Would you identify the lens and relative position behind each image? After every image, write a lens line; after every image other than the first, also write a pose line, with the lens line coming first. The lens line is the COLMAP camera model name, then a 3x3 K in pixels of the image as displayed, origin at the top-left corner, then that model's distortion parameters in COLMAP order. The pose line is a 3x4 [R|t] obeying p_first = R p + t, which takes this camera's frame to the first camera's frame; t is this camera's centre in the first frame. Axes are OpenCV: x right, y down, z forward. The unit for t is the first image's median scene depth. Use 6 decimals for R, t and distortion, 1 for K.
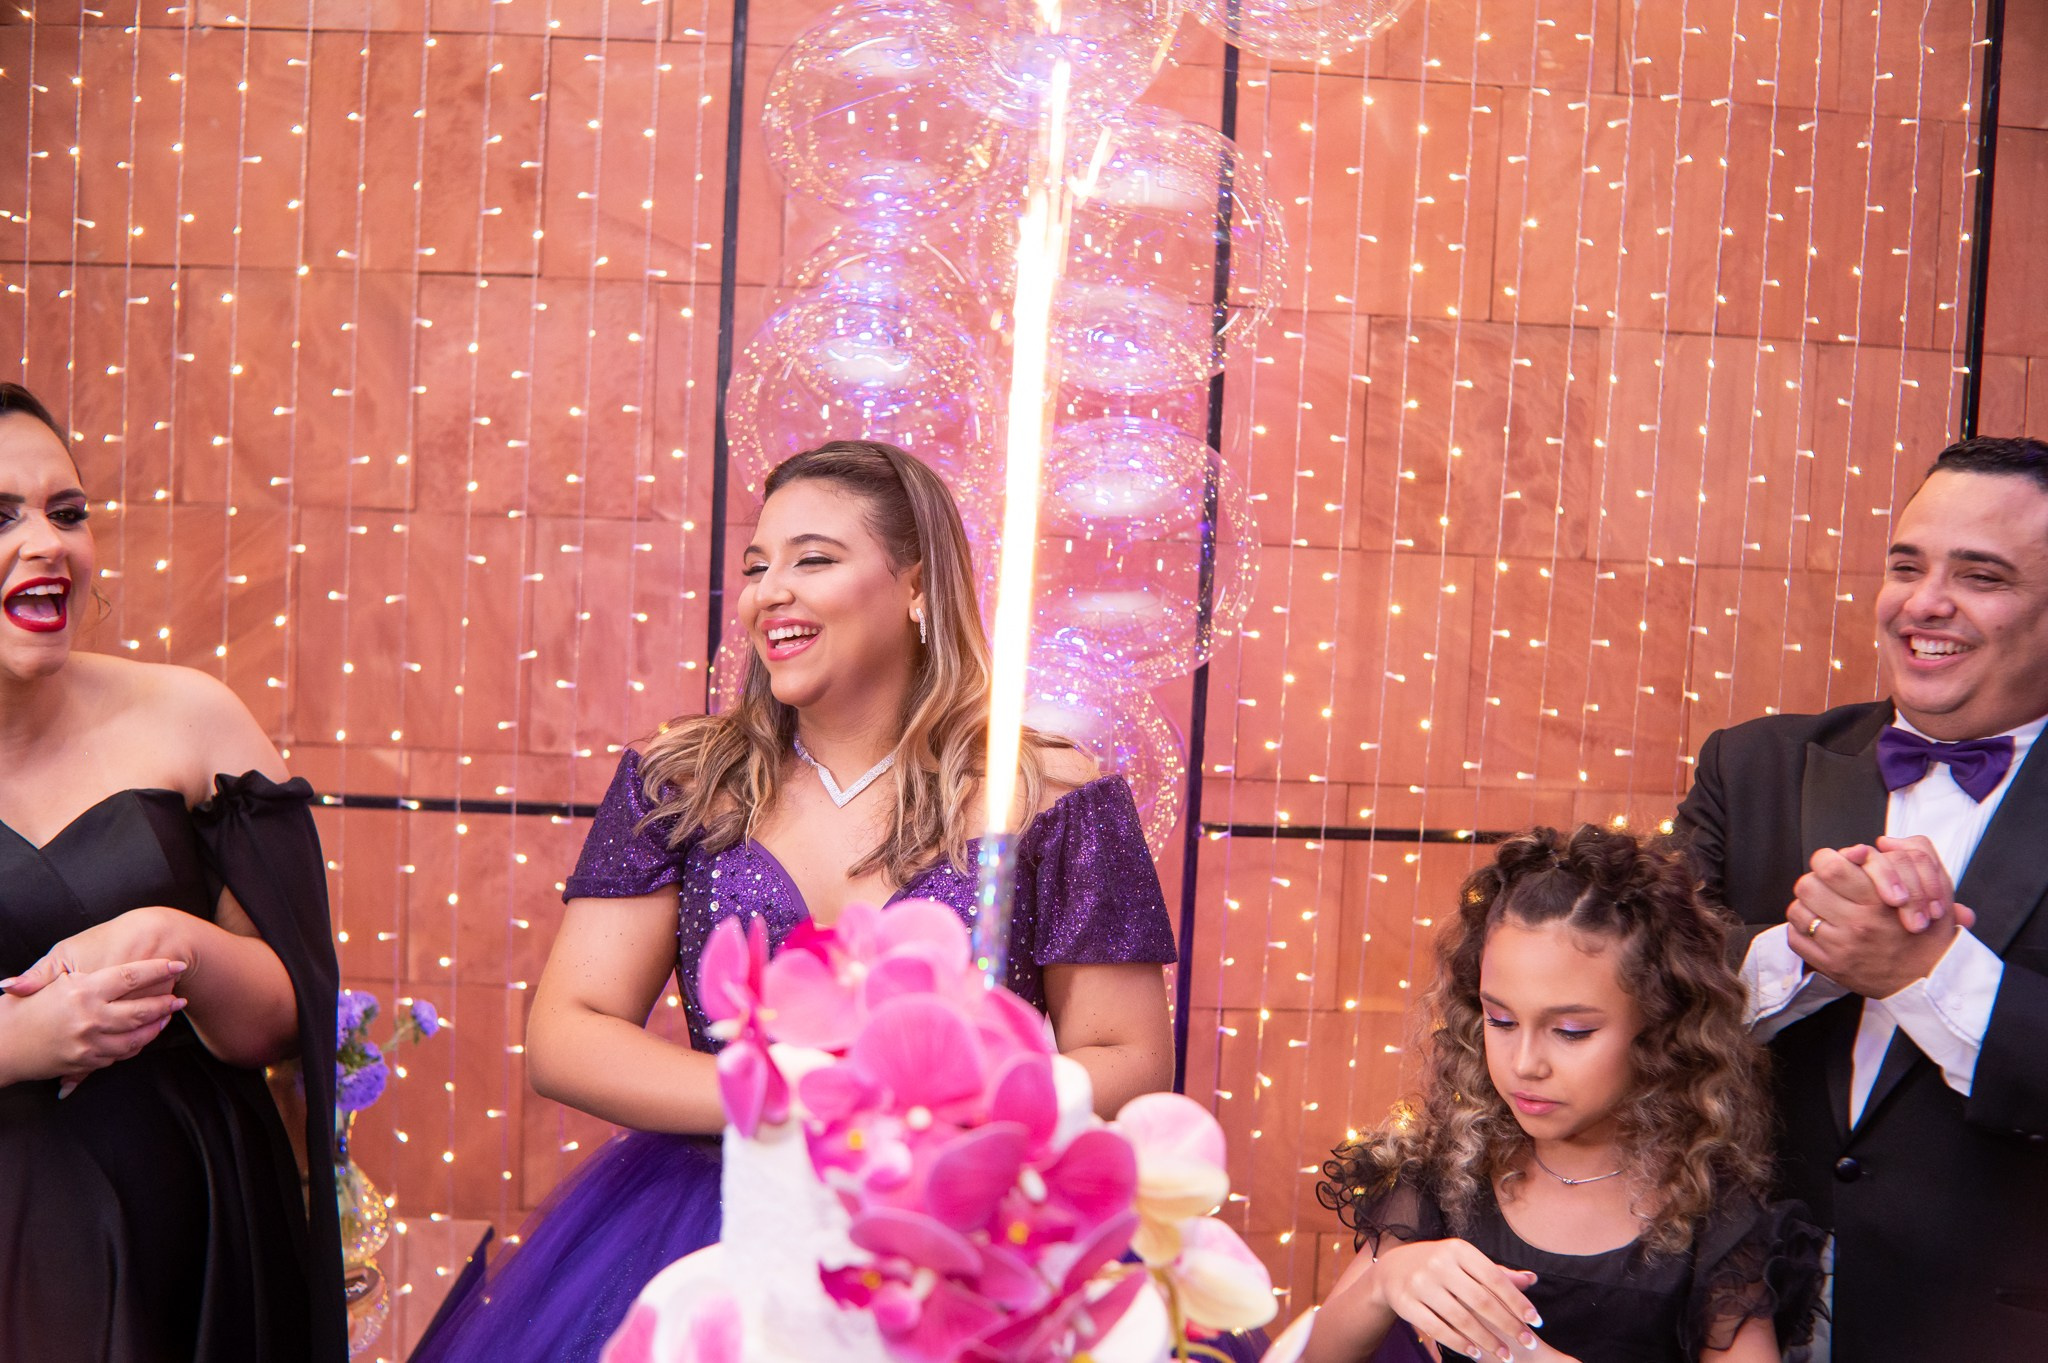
lens RADIAL K [[2091.6, 0, 1022.0], [0, 2091.6, 668.9], [0, 0, 1]] dist [-0.103281, 0.000000]
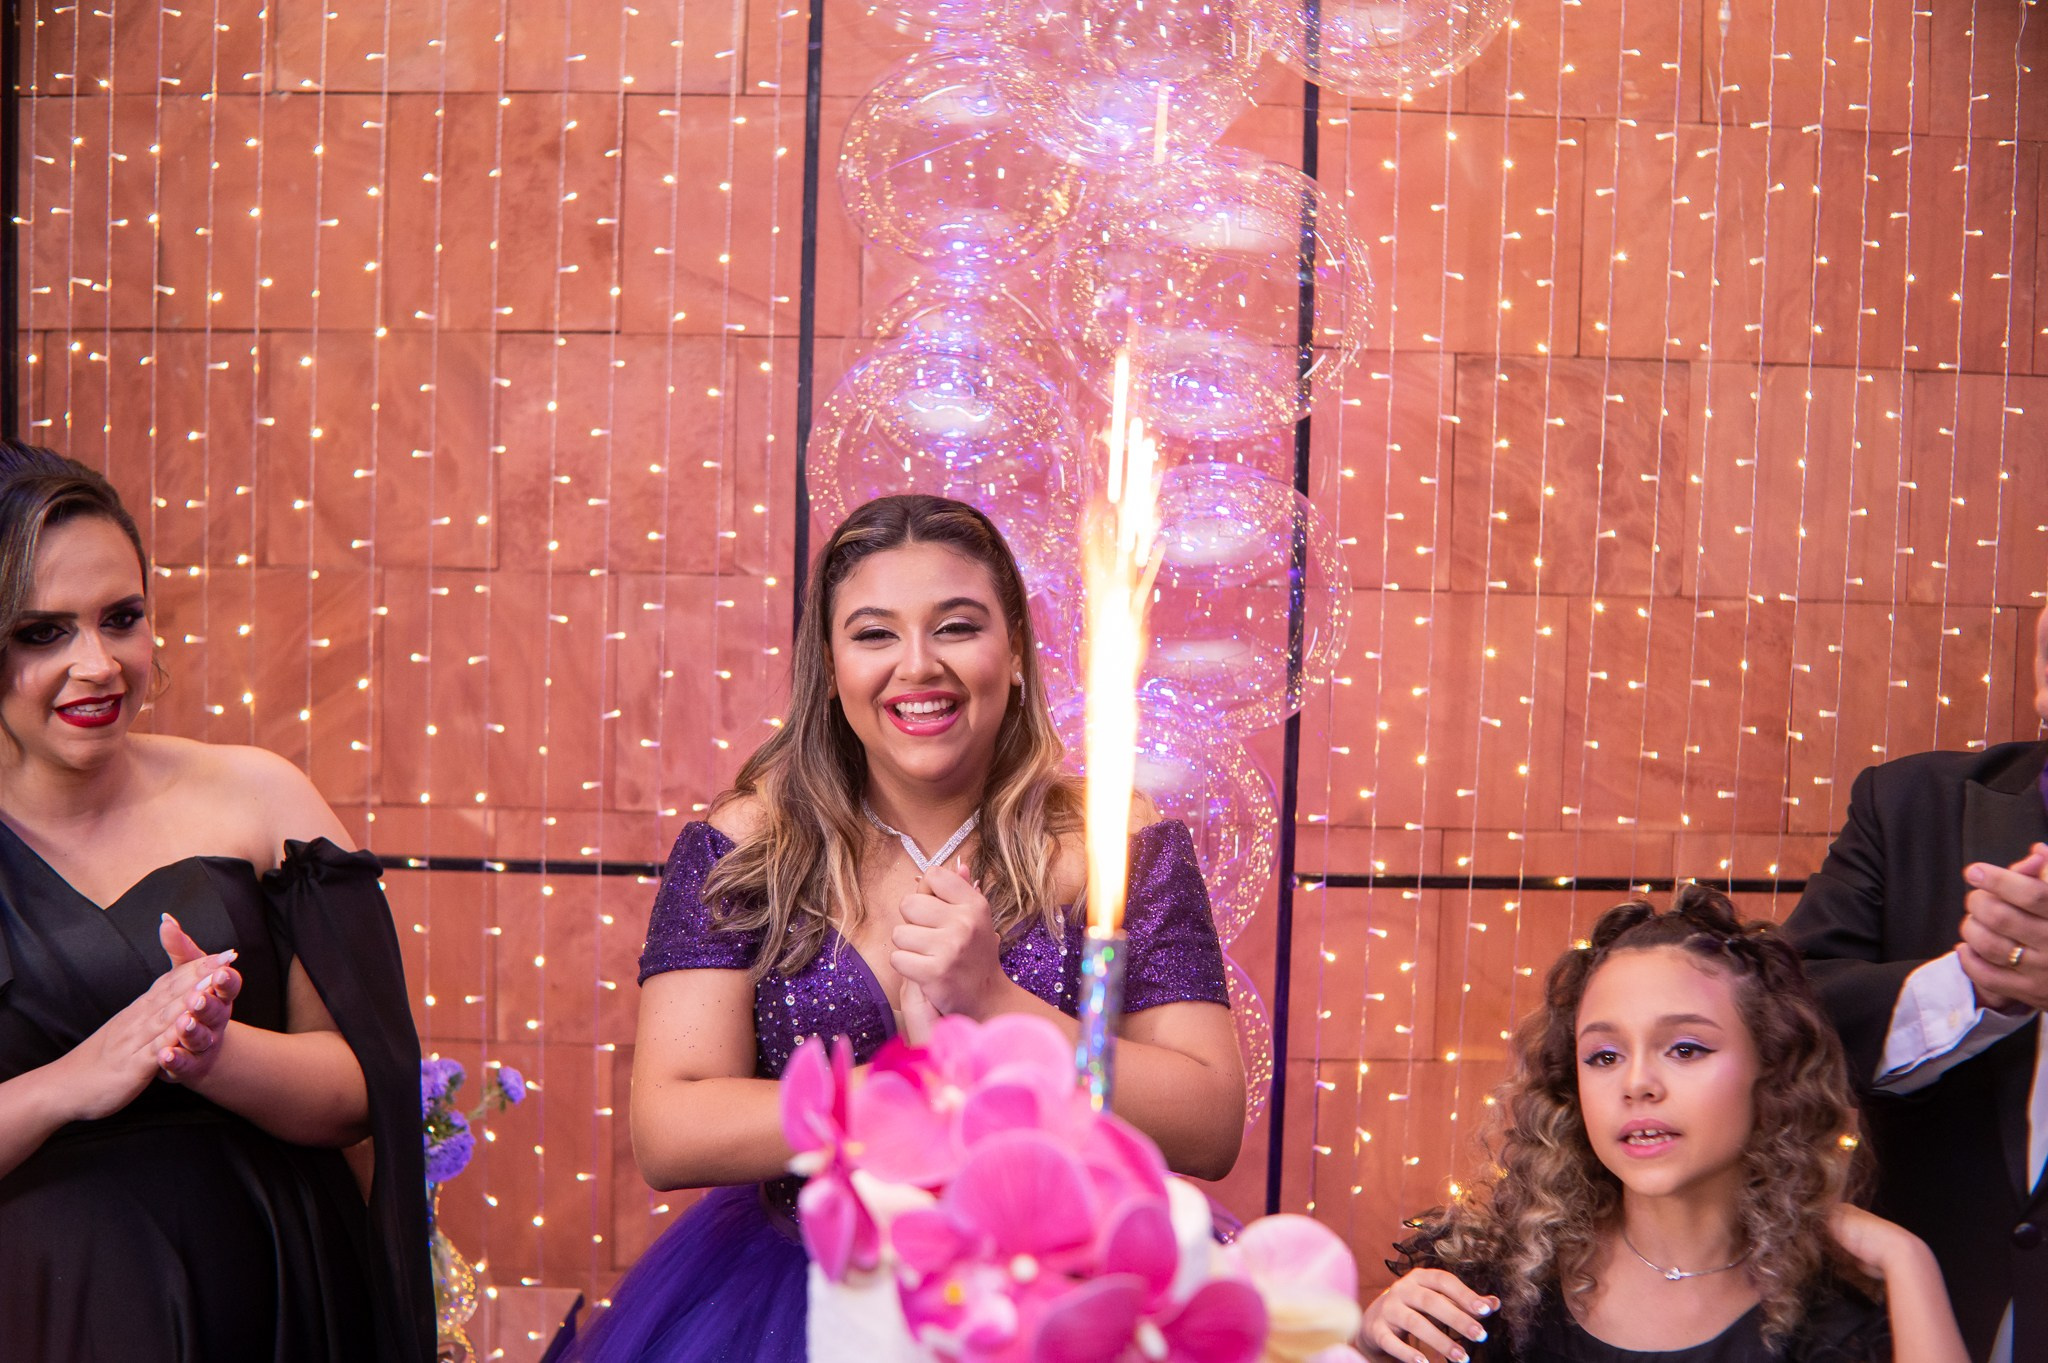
lens RADIAL K [[2091.6, 0, 1022.0], [0, 2091.6, 675.2], [0, 0, 1]] dist [-0.103281, 0.000000]
pose [[0.999035, -0.017264, -0.040380, -0.001375], [0.016512, 0.999686, -0.018872, -0.003233], [0.040693, 0.018187, 0.999006, 0.014015]]
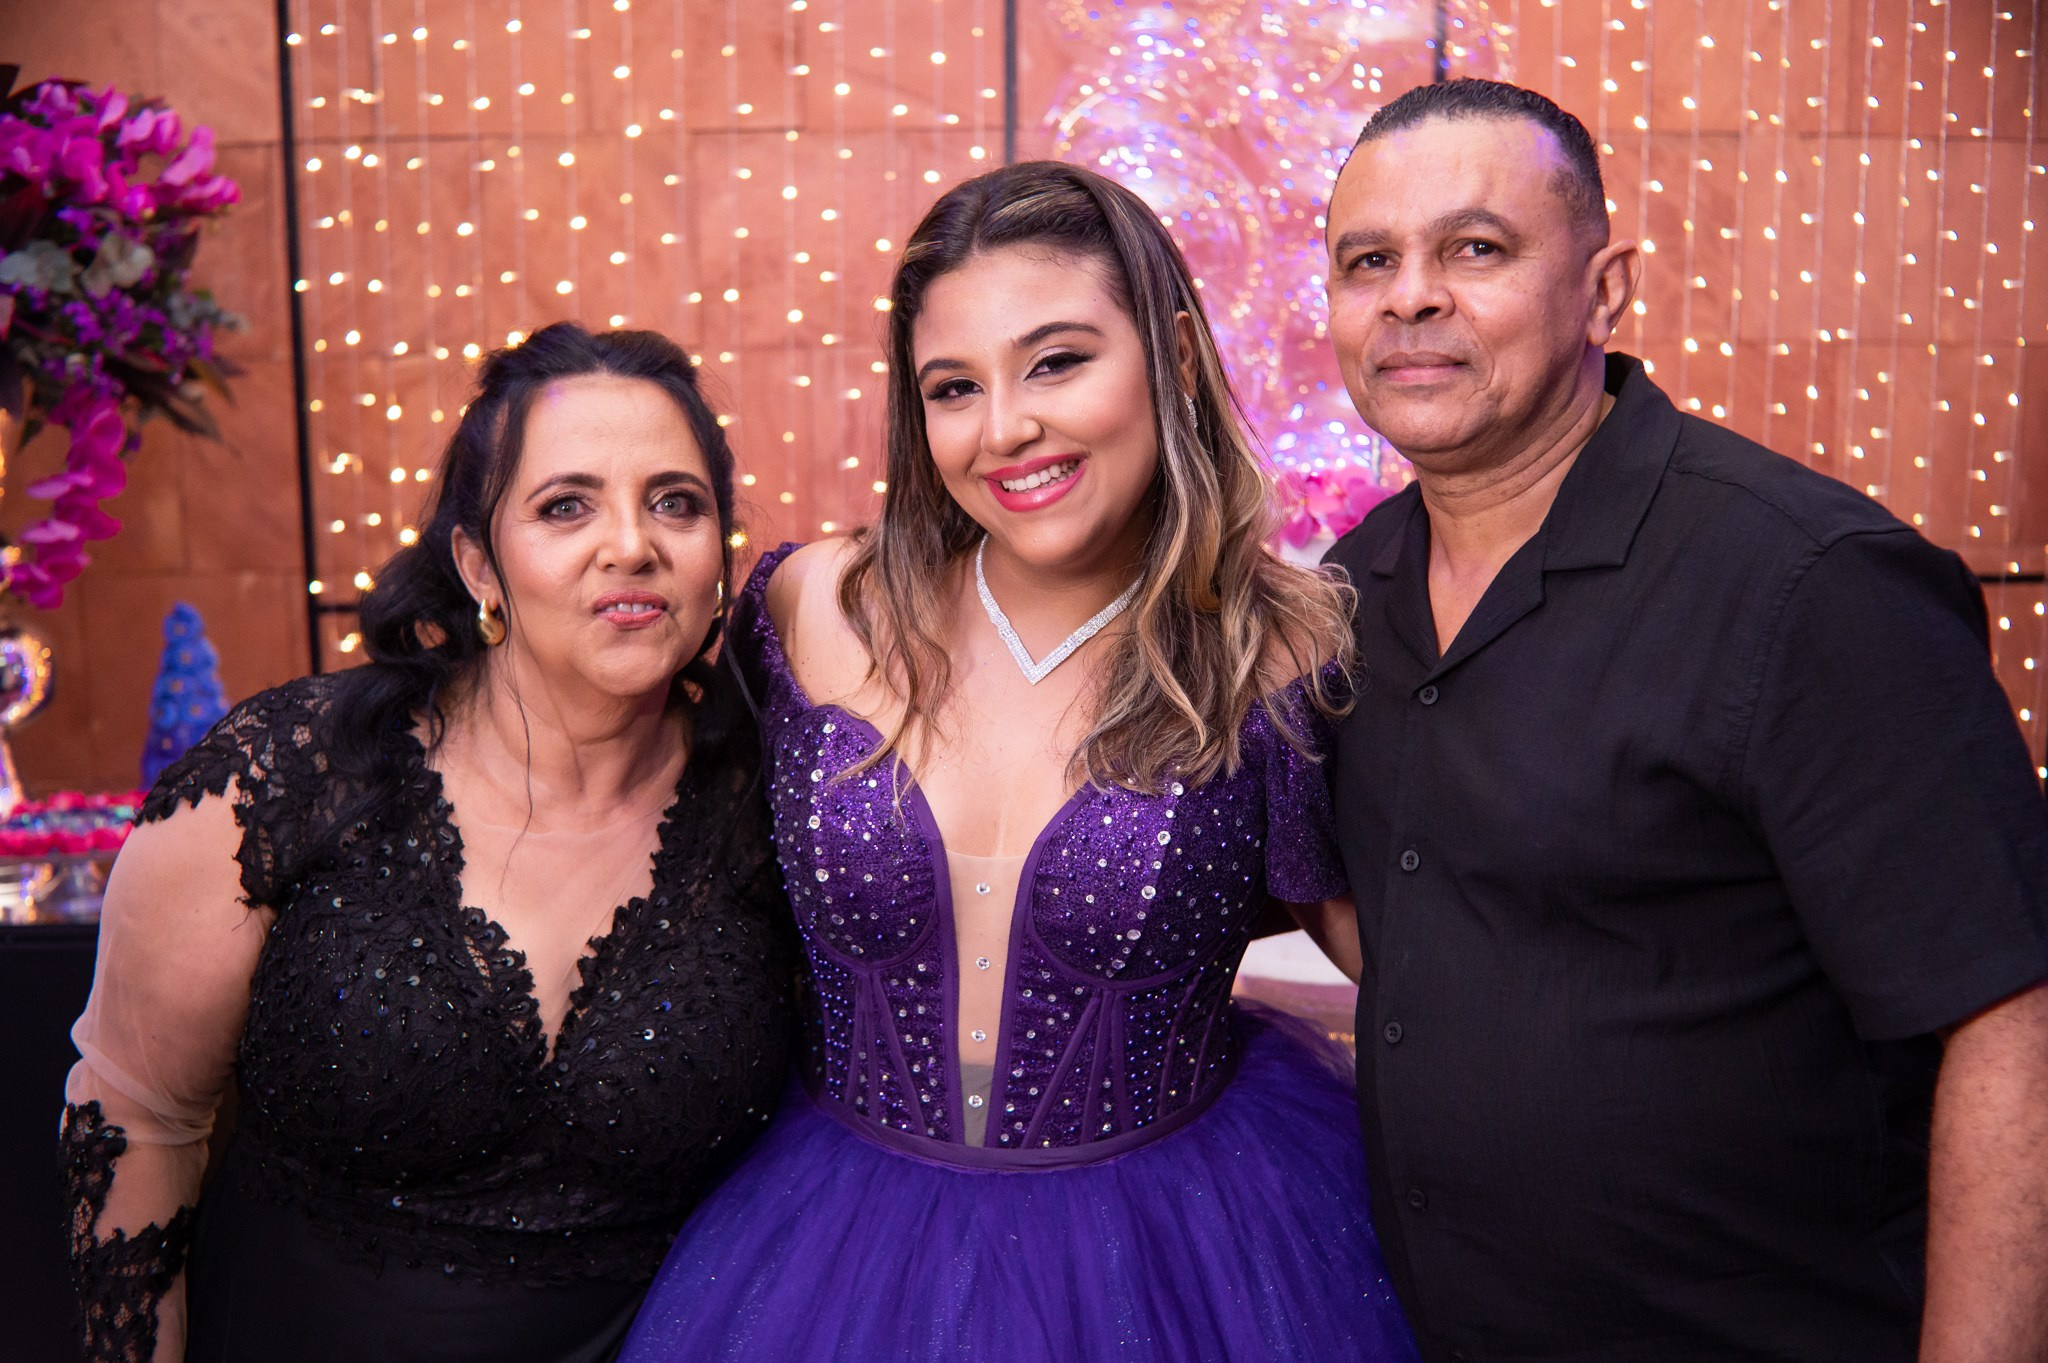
lens RADIAL K [[2091.6, 0, 982.6], [0, 2091.6, 692.9], [0, 0, 1]] dist [-0.103281, 0.000000]
pose [[0.998660, -0.051104, -0.008164, -0.161955], [0.051595, 0.995438, 0.080253, 0.030513], [0.004026, -0.080566, 0.996741, -0.150260]]
